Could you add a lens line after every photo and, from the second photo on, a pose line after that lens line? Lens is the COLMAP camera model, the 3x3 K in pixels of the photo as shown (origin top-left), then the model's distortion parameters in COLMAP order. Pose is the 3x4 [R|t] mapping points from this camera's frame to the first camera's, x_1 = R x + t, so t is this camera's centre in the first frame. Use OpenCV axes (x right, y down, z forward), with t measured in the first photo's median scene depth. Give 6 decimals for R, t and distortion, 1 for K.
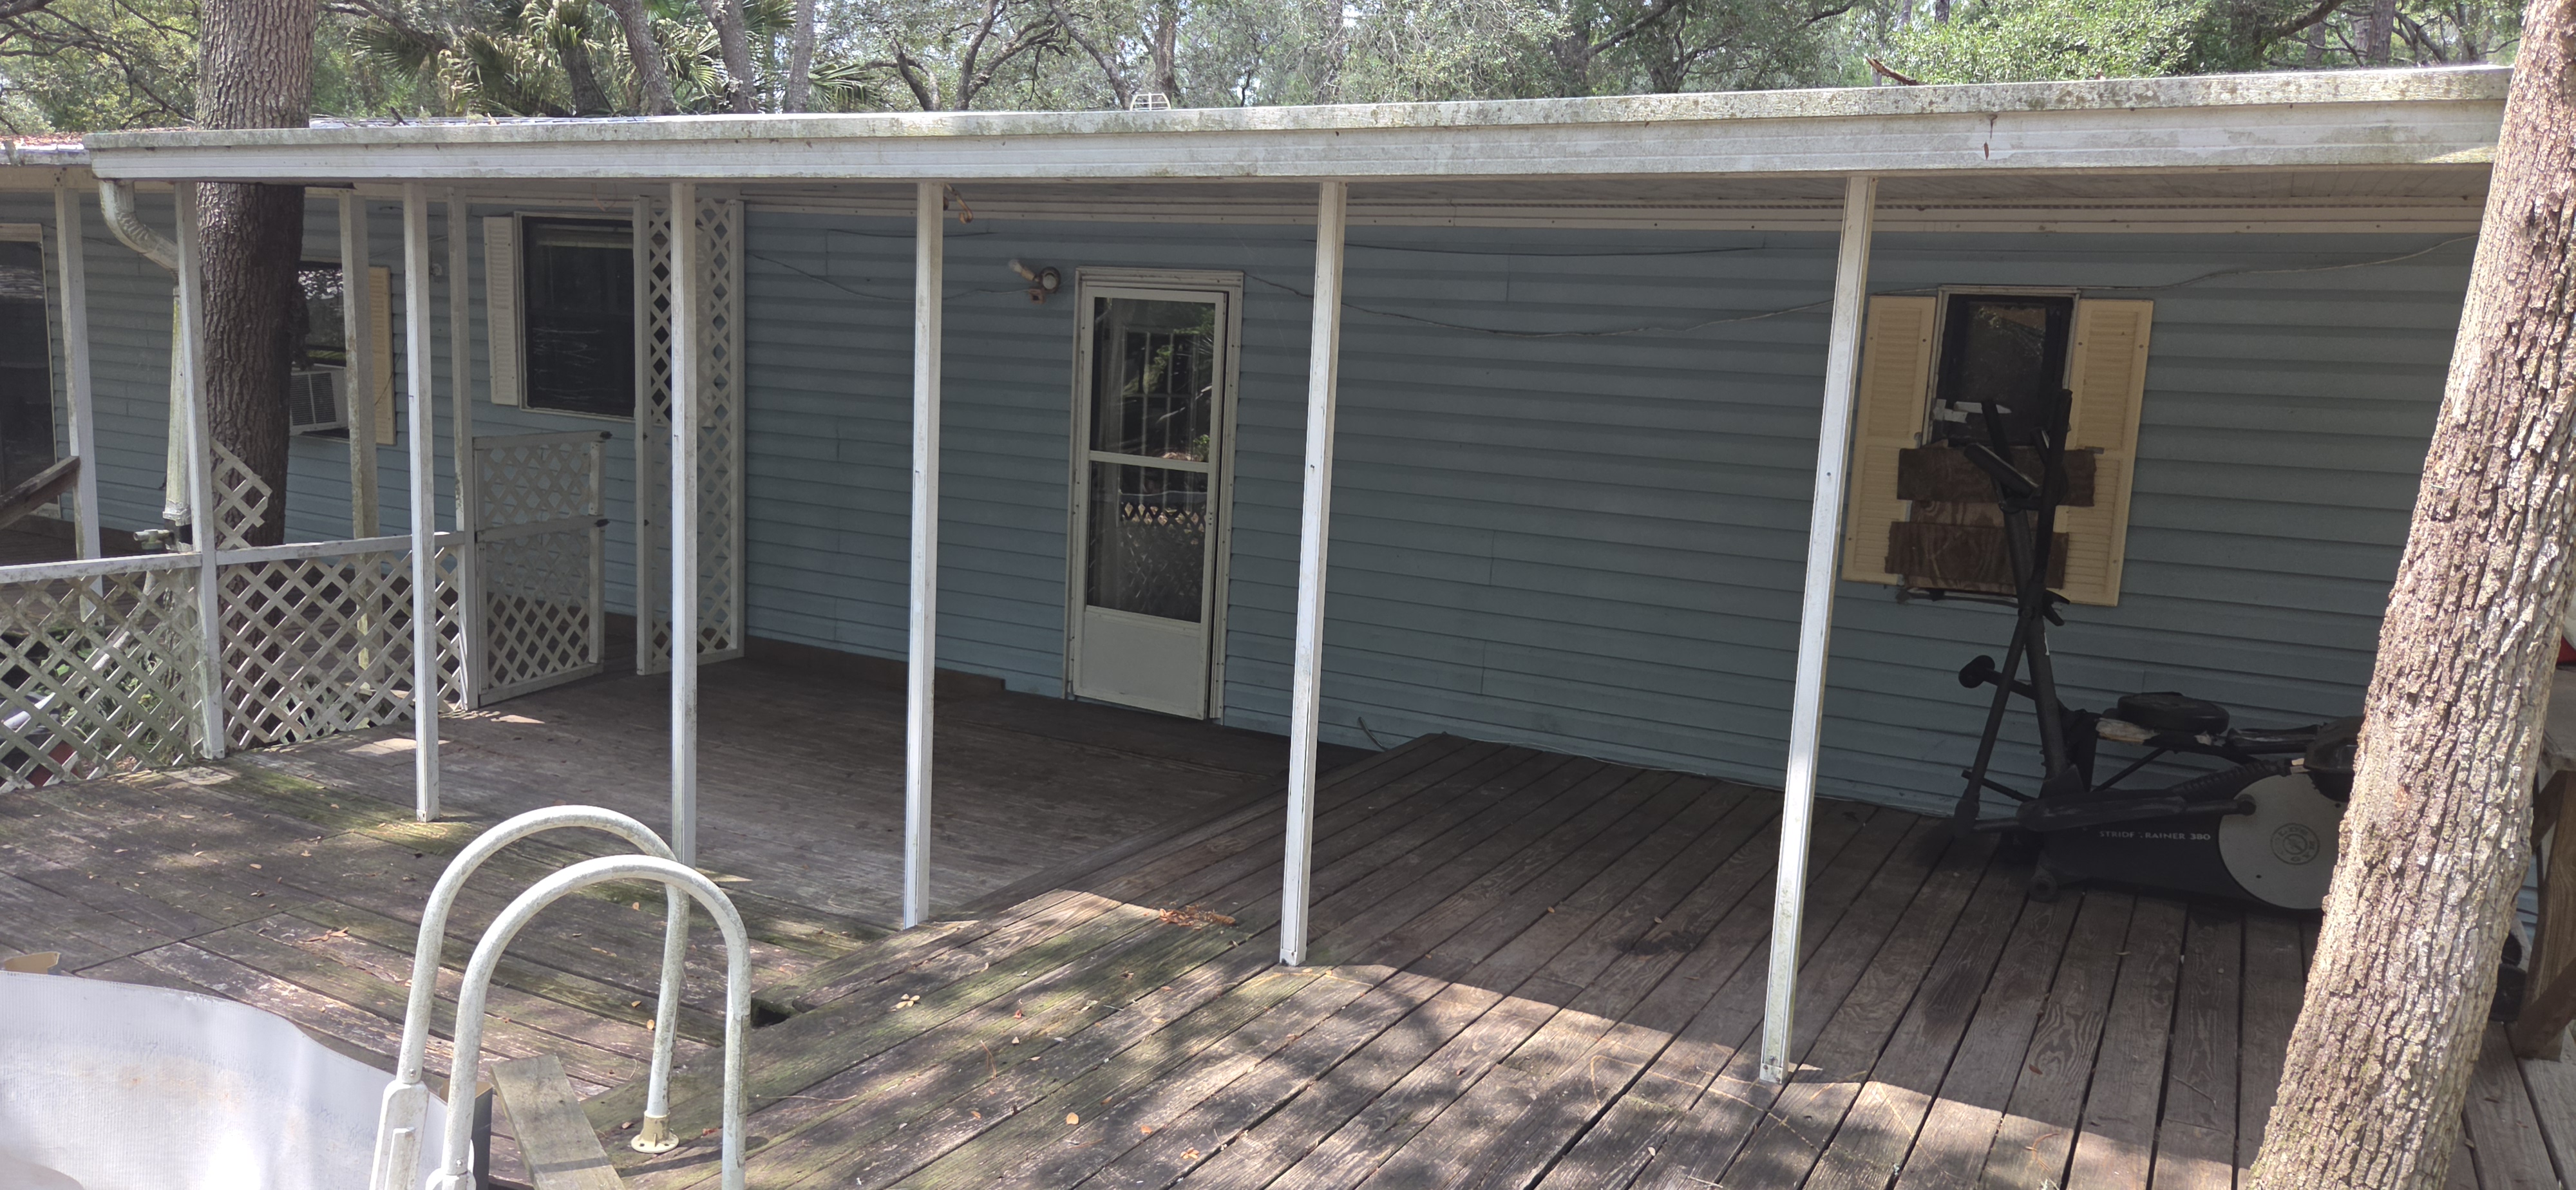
lens RADIAL K [[1718.6, 0, 1271.6], [0, 1718.6, 590.0], [0, 0, 1]] dist [0.058795, -0.048723]
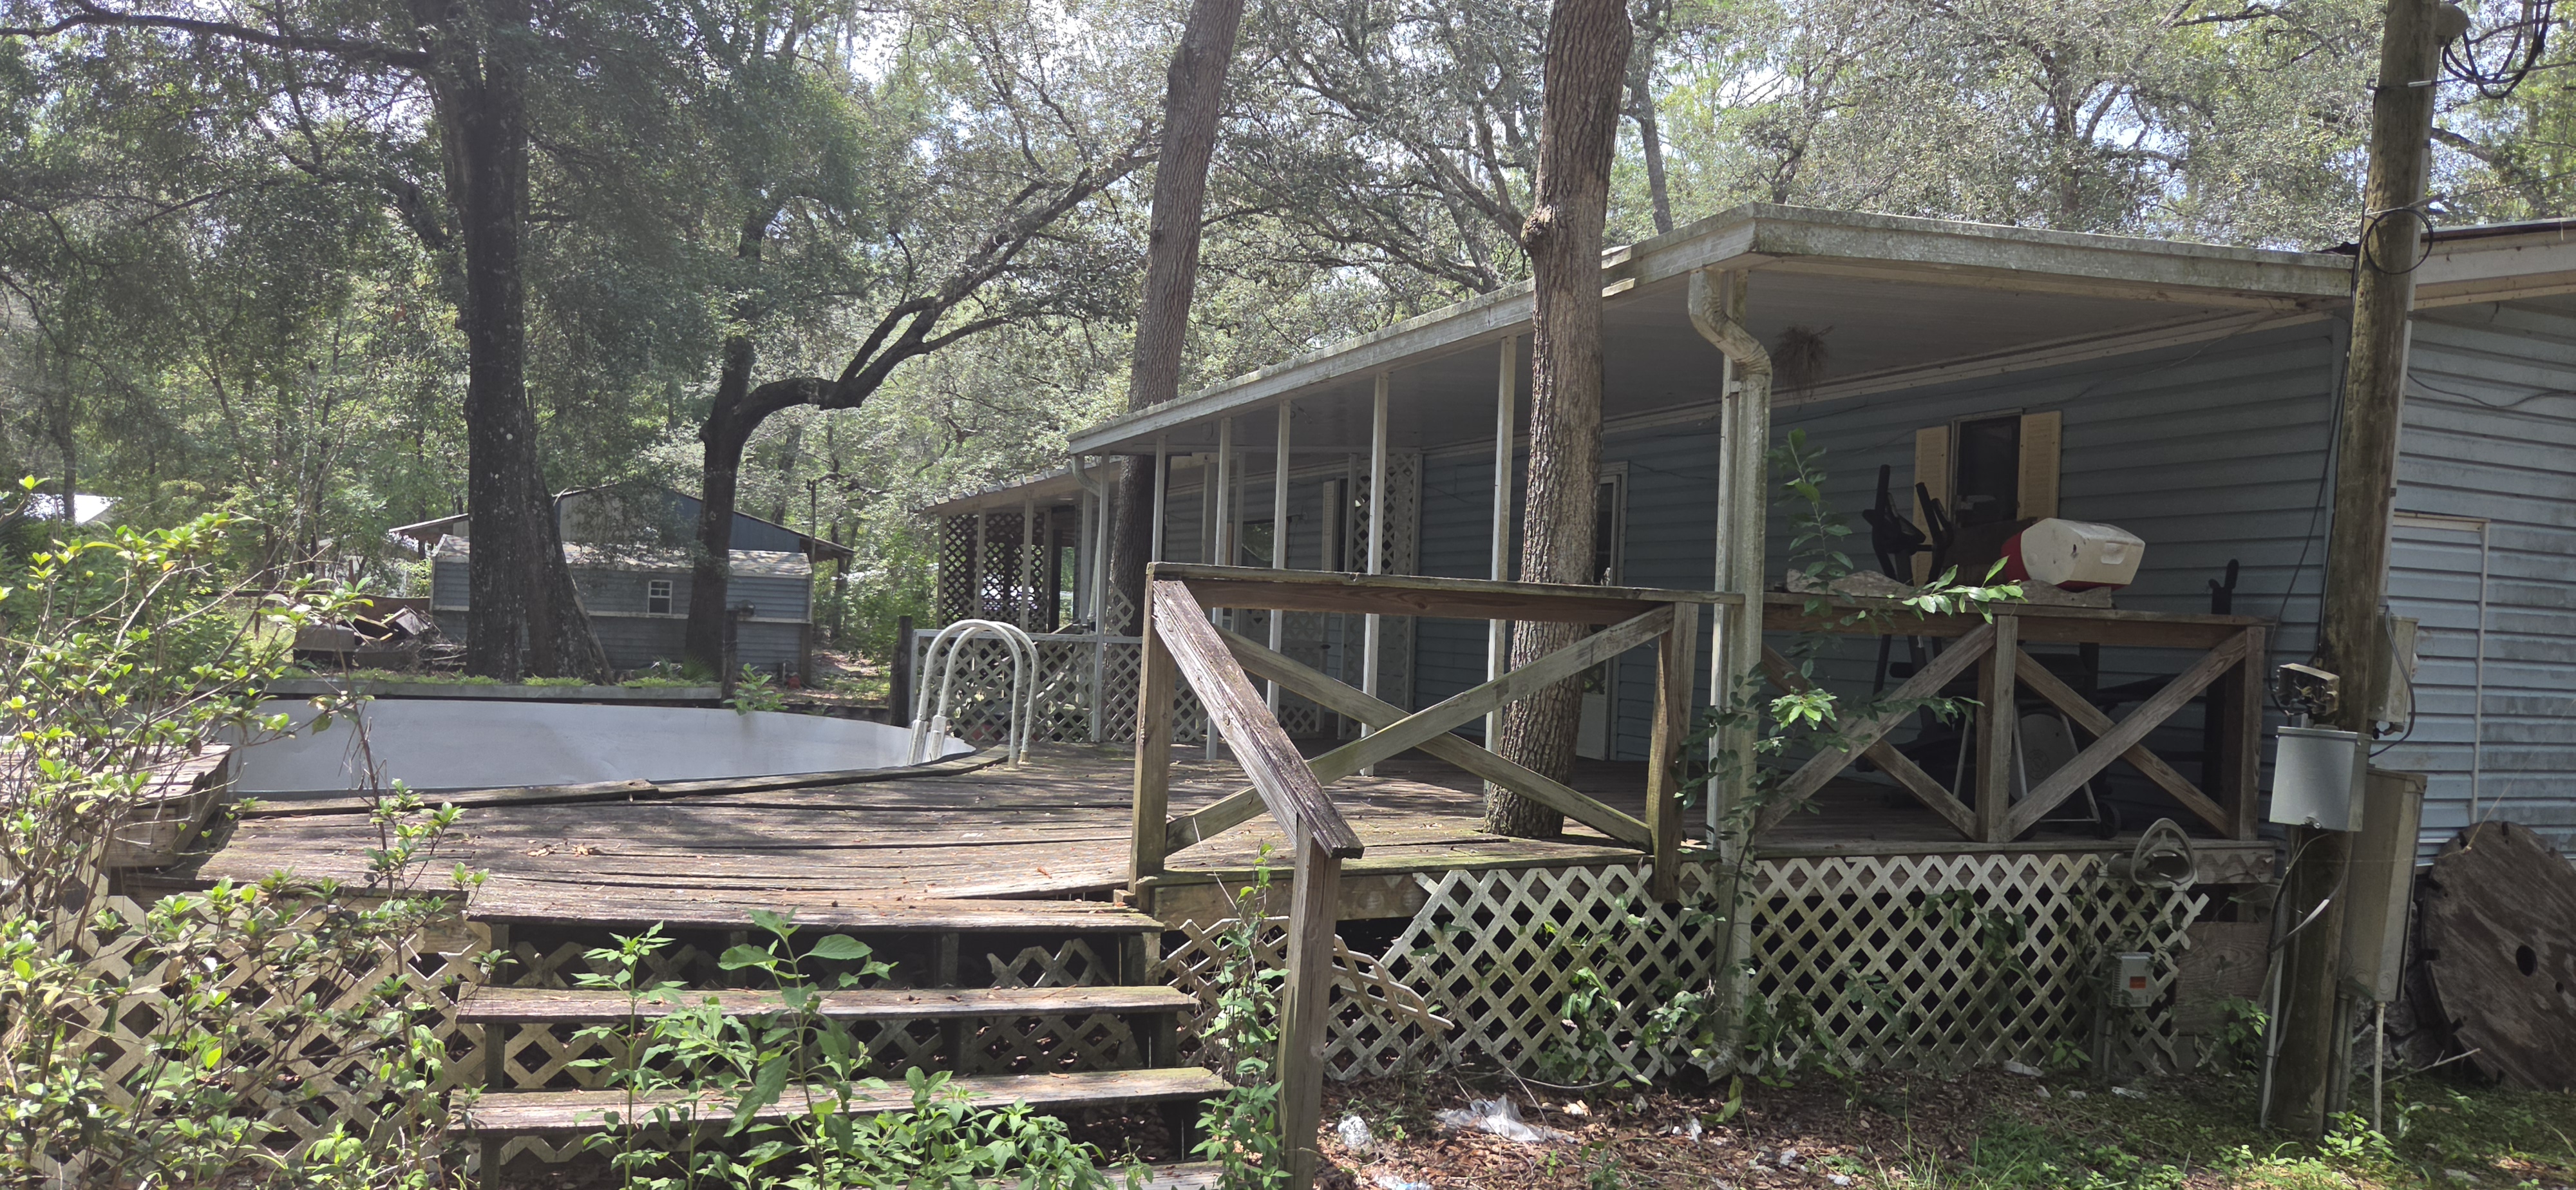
lens RADIAL K [[1718.6, 0, 1271.6], [0, 1718.6, 590.0], [0, 0, 1]] dist [0.058795, -0.048723]
pose [[0.779637, -0.031718, -0.625427, 0.755369], [-0.088819, 0.983020, -0.160572, 0.220904], [0.619901, 0.180737, 0.763582, -0.376536]]
